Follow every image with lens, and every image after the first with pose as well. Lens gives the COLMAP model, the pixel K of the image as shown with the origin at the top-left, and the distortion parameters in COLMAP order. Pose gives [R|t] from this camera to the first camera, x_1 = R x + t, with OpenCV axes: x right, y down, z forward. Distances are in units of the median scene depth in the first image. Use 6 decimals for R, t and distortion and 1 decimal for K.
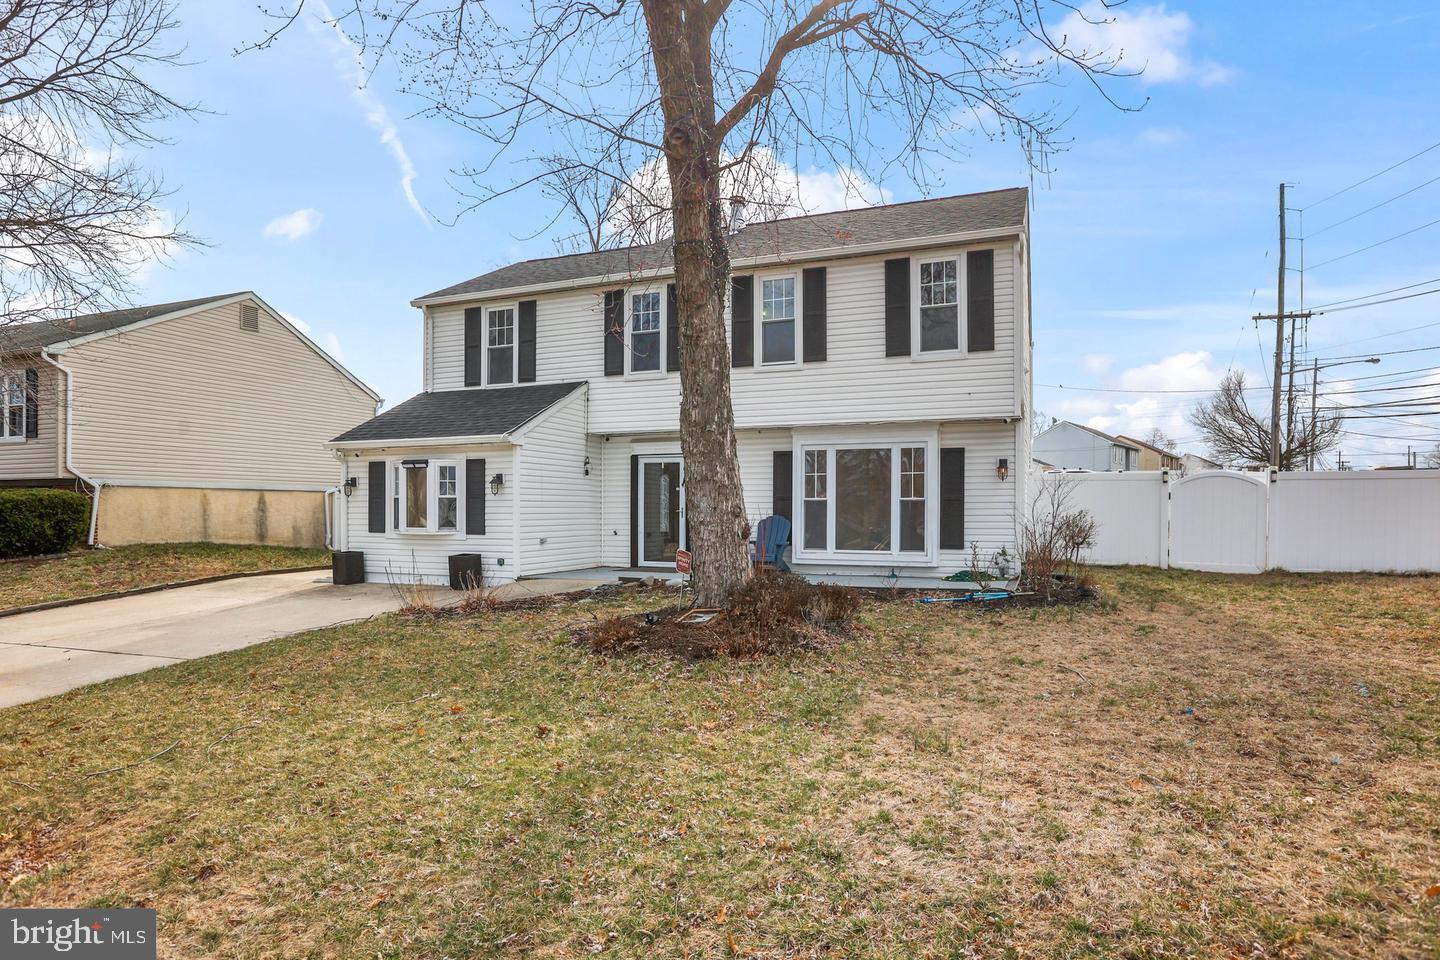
lens RADIAL K [[825.8, 0, 721.2], [0, 825.8, 531.2], [0, 0, 1]] dist [-0.030743, -0.000243]
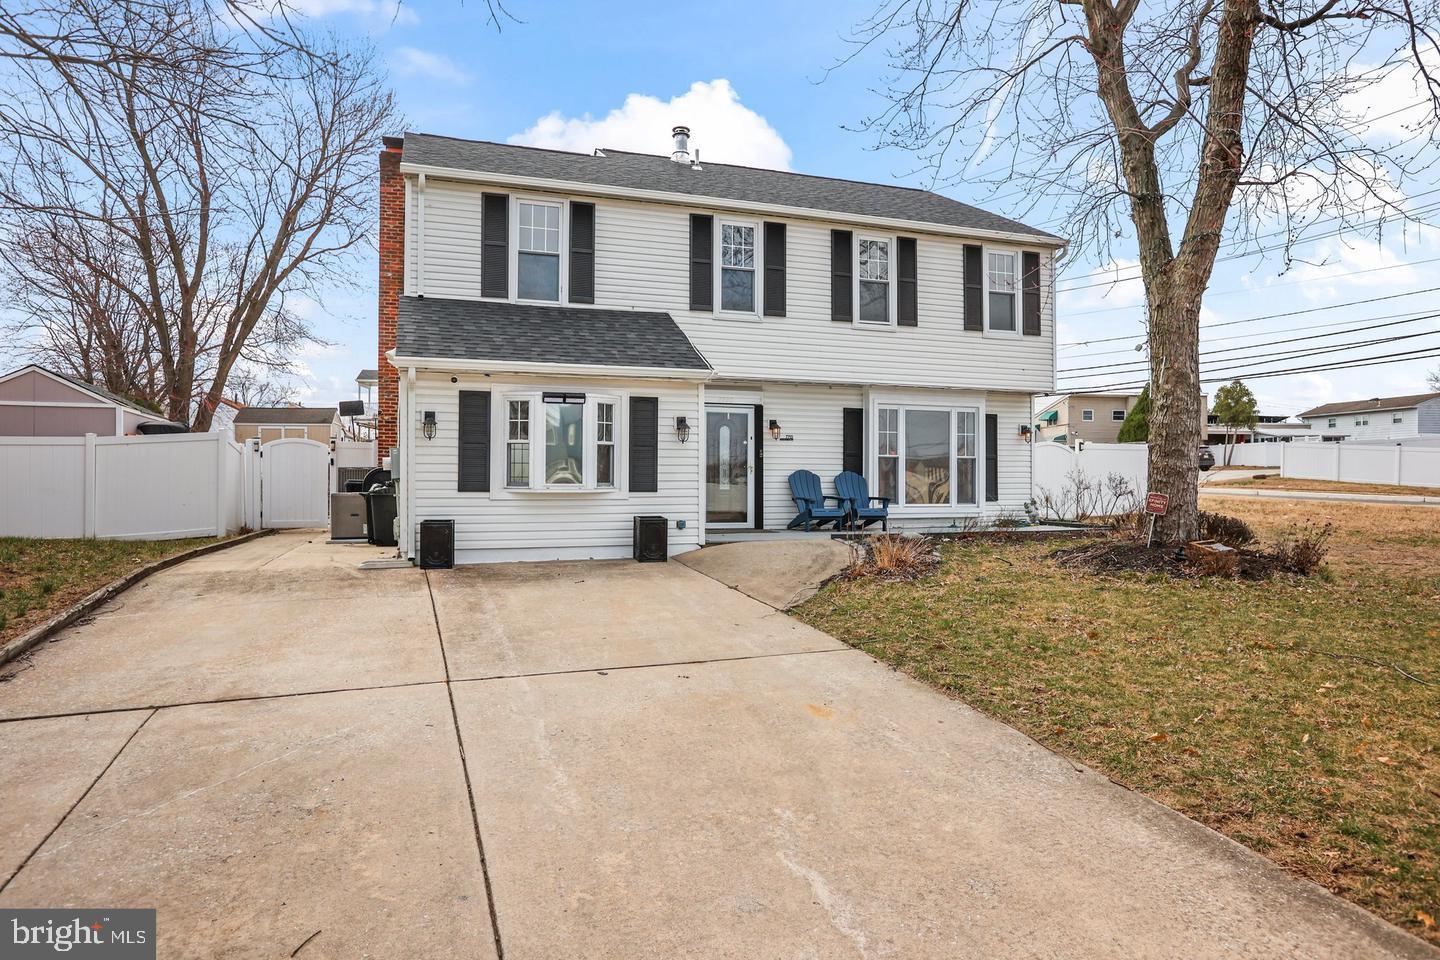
lens RADIAL K [[940.0, 0, 756.2], [0, 940.0, 481.0], [0, 0, 1]] dist [-0.033312, -0.000501]
pose [[0.722239, 0.000887, 0.691643, -0.800389], [0.018307, 0.999624, -0.020399, 0.013424], [-0.691402, 0.027395, 0.721951, 0.253517]]
